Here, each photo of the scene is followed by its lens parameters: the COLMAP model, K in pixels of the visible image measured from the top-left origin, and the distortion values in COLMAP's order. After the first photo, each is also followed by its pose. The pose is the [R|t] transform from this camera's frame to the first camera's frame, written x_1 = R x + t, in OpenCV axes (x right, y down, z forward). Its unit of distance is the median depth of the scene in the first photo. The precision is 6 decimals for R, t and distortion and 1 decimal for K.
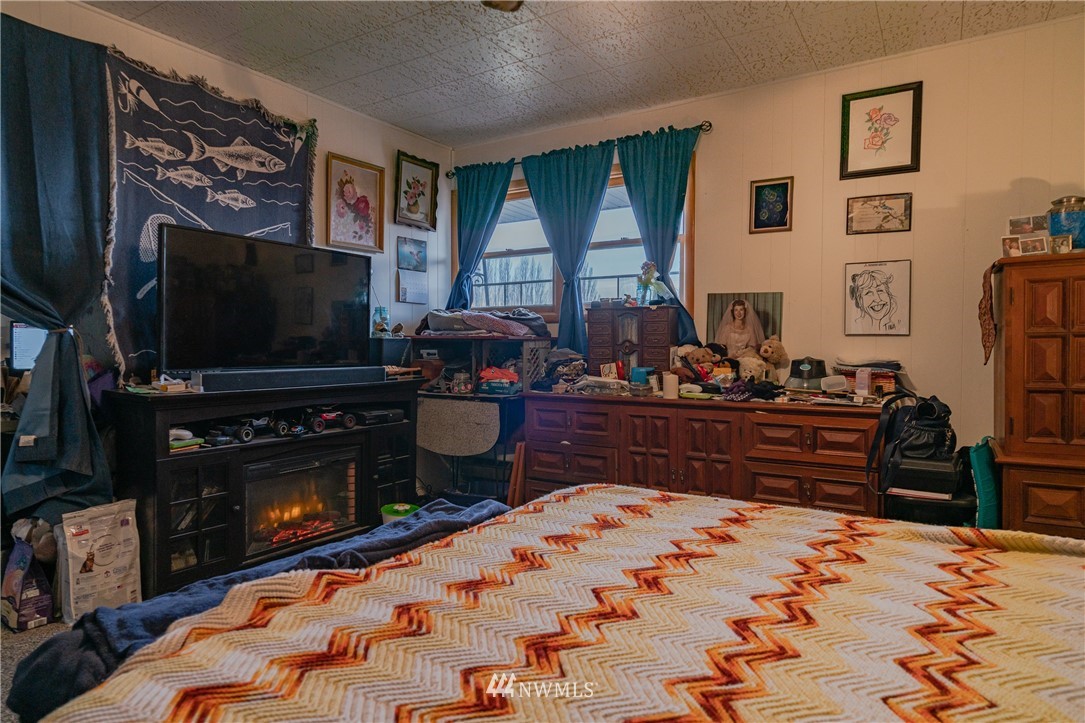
lens RADIAL K [[641.9, 0, 538.3], [0, 641.9, 356.1], [0, 0, 1]] dist [-0.000943, 0.004763]
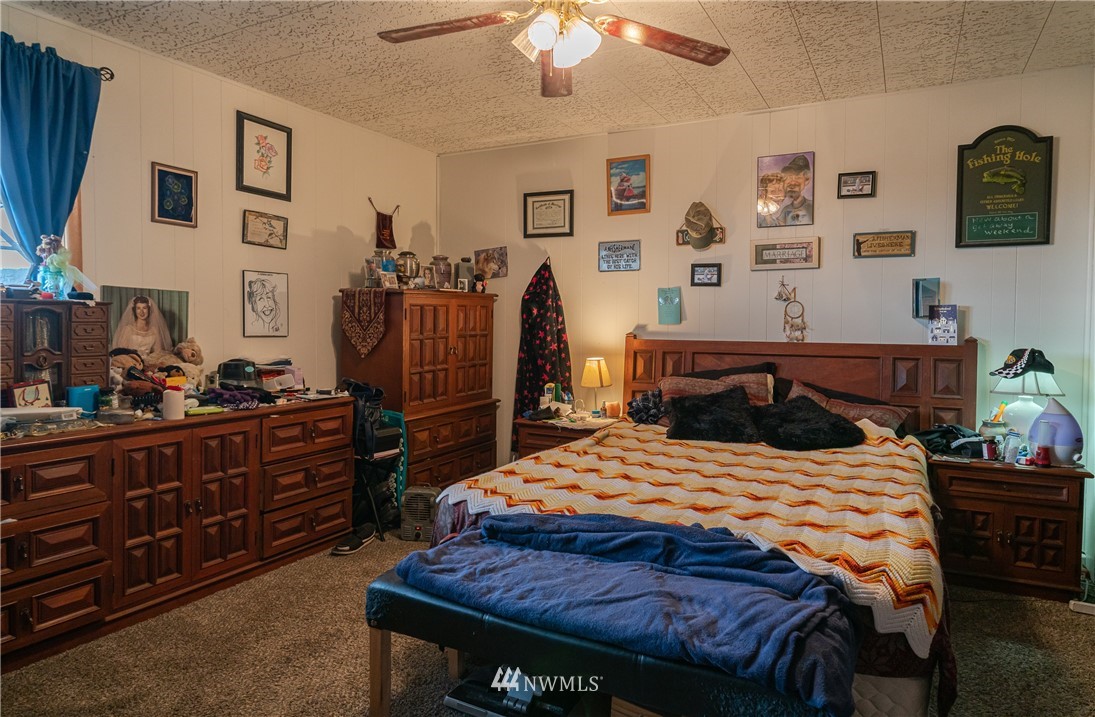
lens RADIAL K [[668.7, 0, 564.6], [0, 668.7, 337.4], [0, 0, 1]] dist [0.005391, 0.001400]
pose [[-0.093471, -0.024560, 0.995319, -0.687181], [0.007544, 0.999650, 0.025376, -0.056064], [-0.995593, 0.009881, -0.093253, 0.571878]]
